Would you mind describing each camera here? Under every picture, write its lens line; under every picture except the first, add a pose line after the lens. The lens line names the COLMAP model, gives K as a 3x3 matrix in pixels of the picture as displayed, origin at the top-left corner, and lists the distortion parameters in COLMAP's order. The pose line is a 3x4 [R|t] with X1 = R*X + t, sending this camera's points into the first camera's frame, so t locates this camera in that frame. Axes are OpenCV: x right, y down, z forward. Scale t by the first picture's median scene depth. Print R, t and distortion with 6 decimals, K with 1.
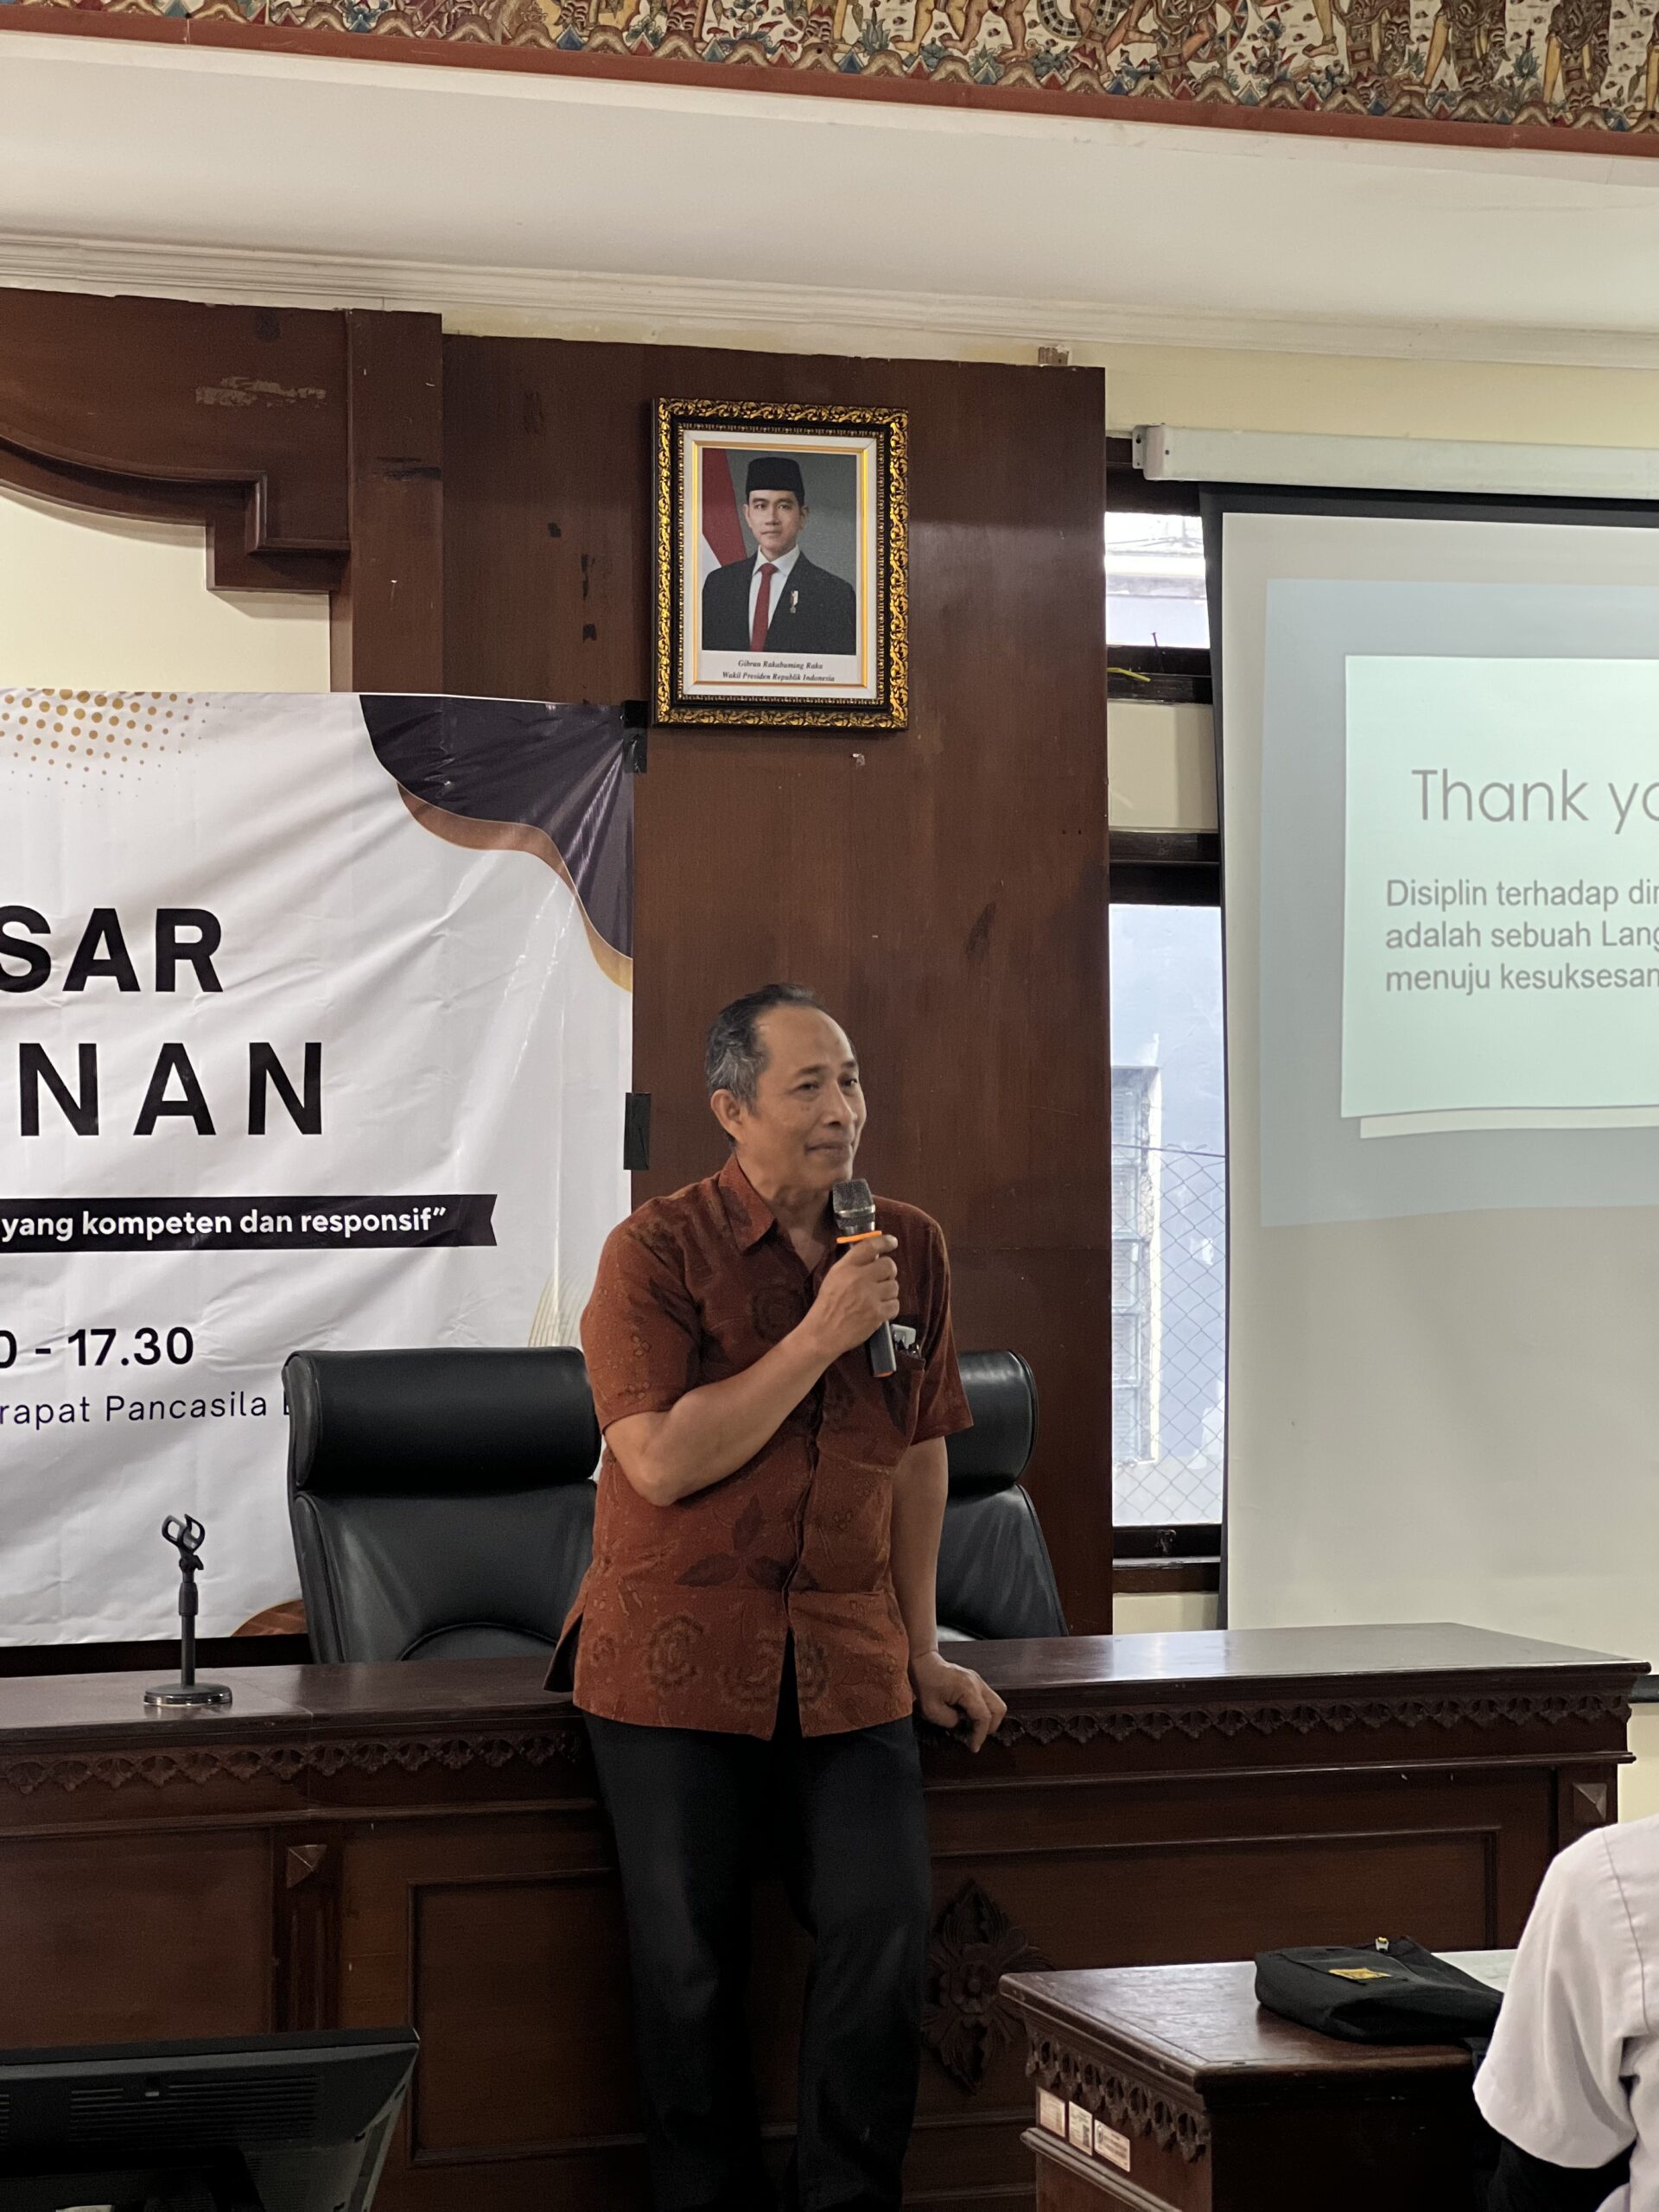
lens RADIAL K [[4961.0, 0, 872.0], [0, 4961.0, 1106.2], [0, 0, 1]] dist [0.167999, 0.000000]
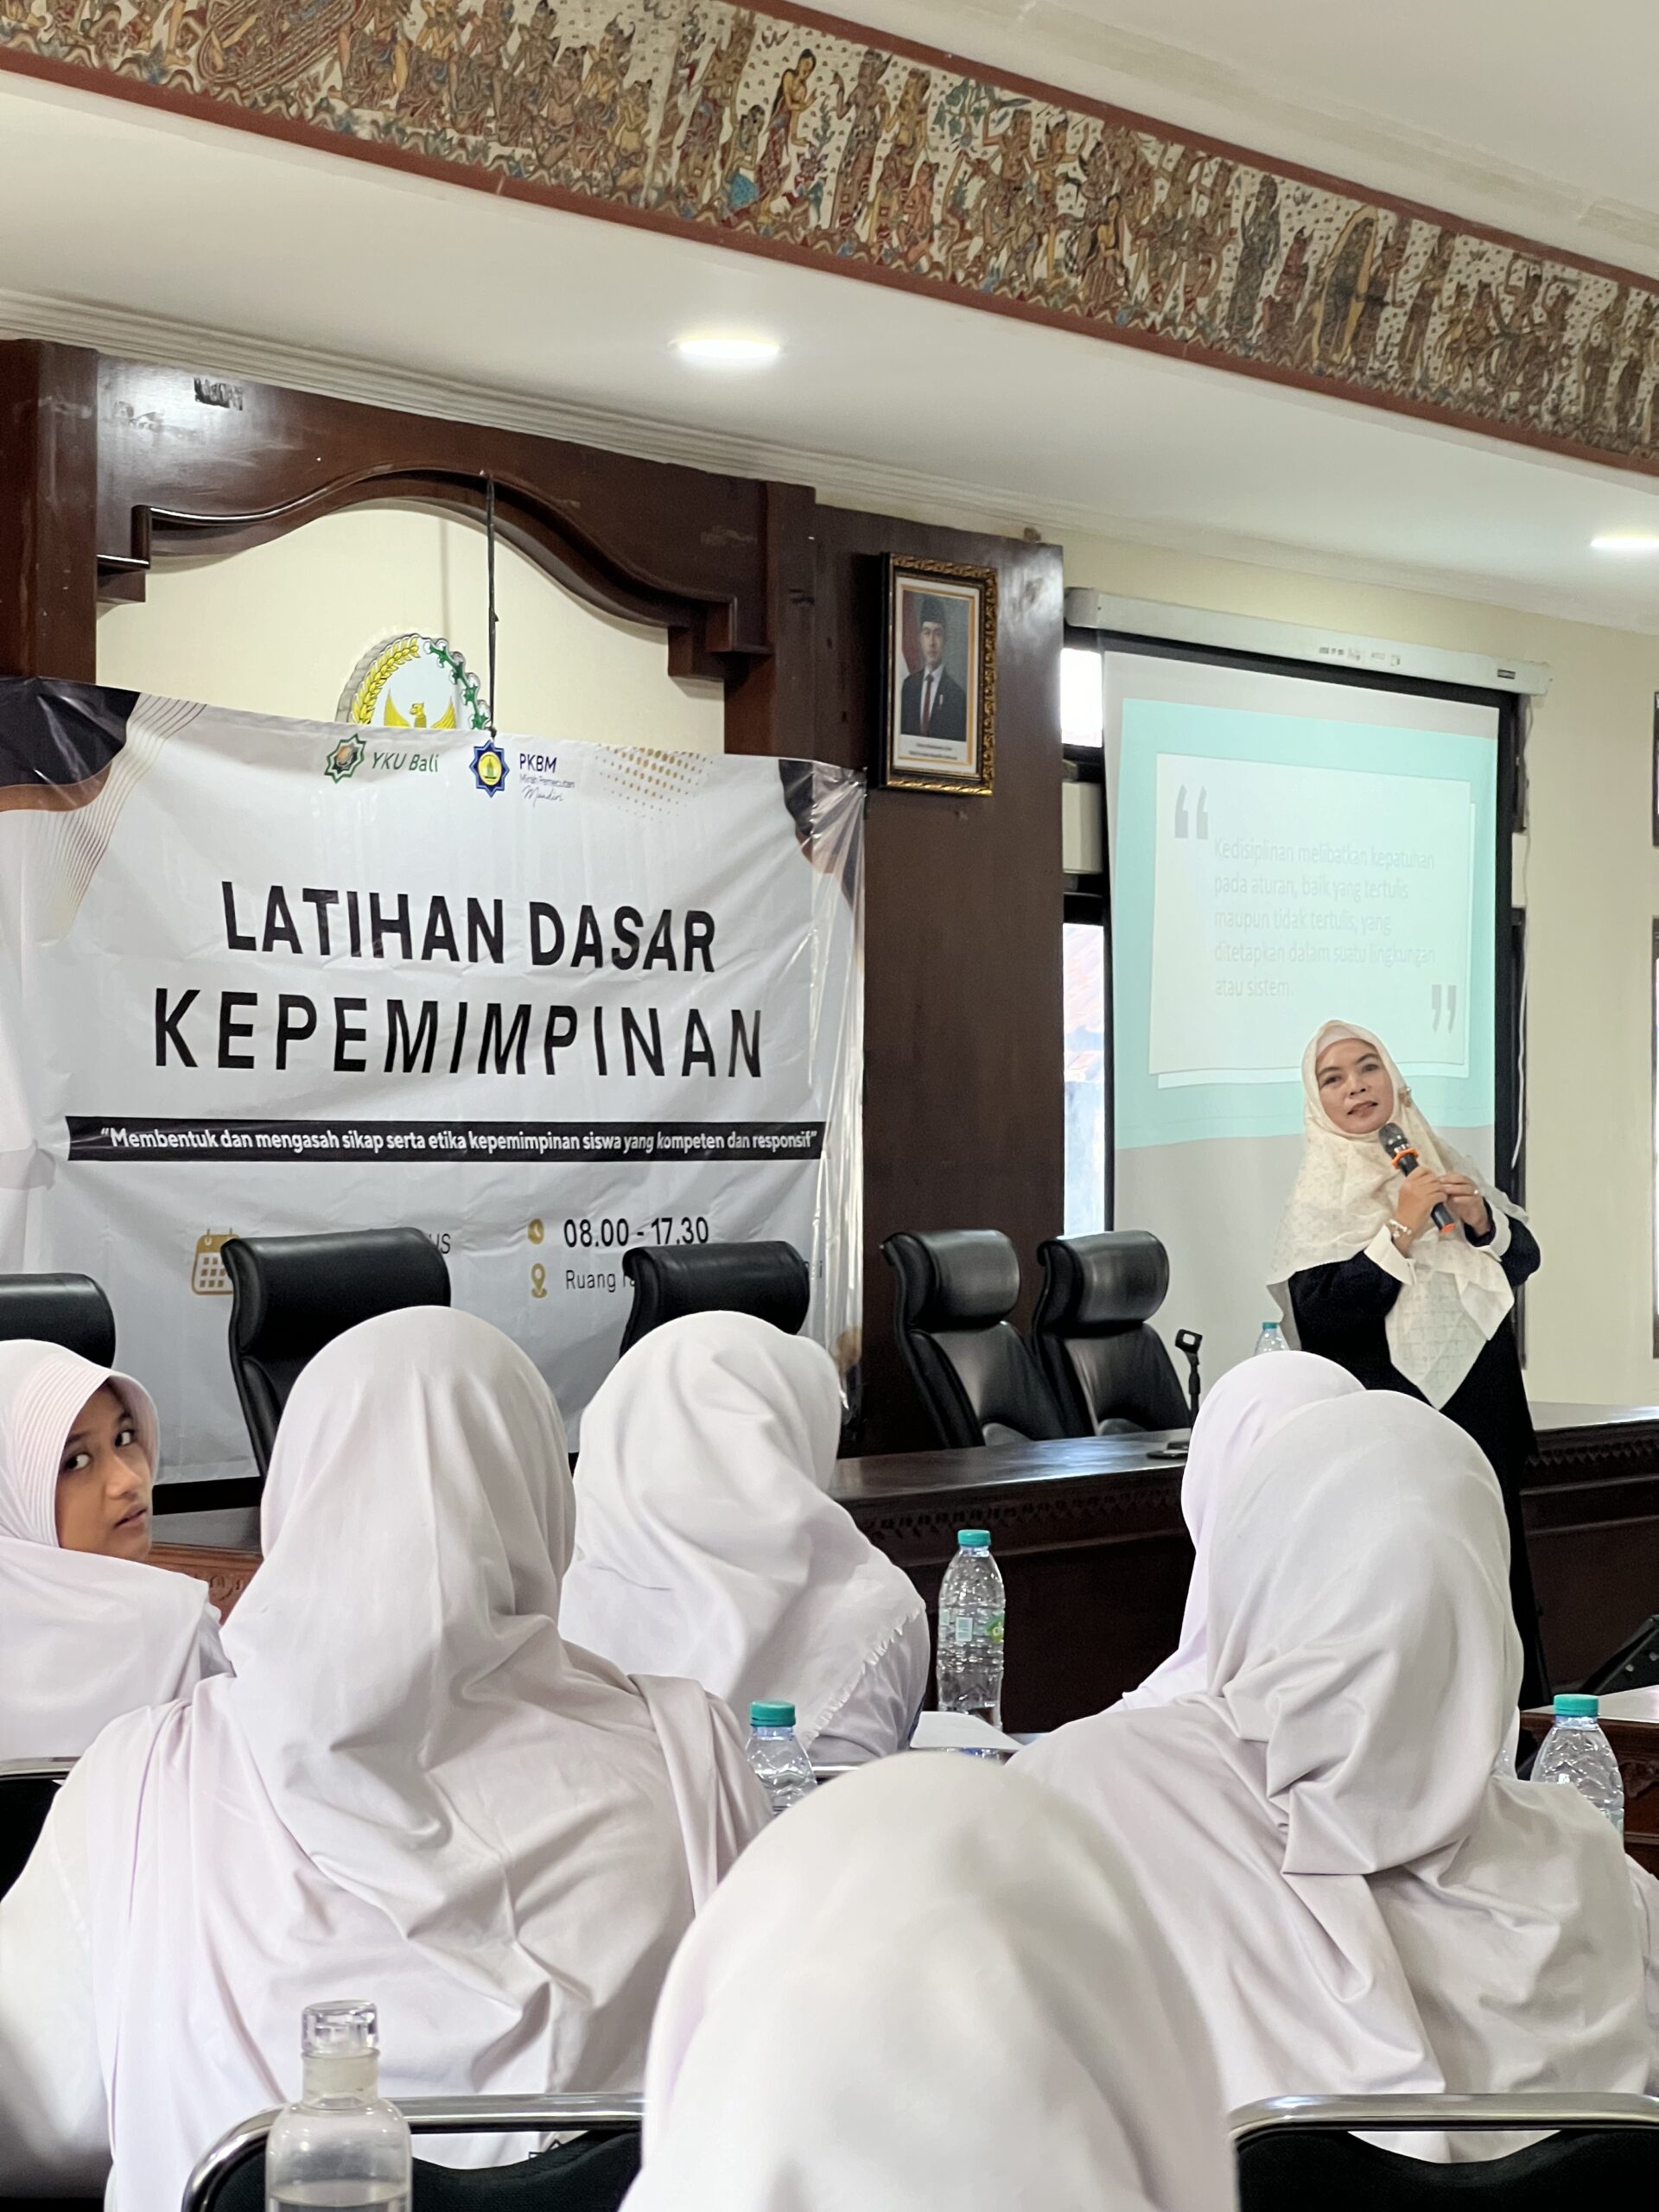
lens RADIAL K [[4961.0, 0, 893.8], [0, 4961.0, 1138.3], [0, 0, 1]] dist [0.167999, 0.000000]
pose [[0.814306, 0.006525, 0.580399, -0.888512], [-0.017206, 0.999769, 0.012900, 0.004226], [-0.580180, -0.020491, 0.814230, -0.146635]]
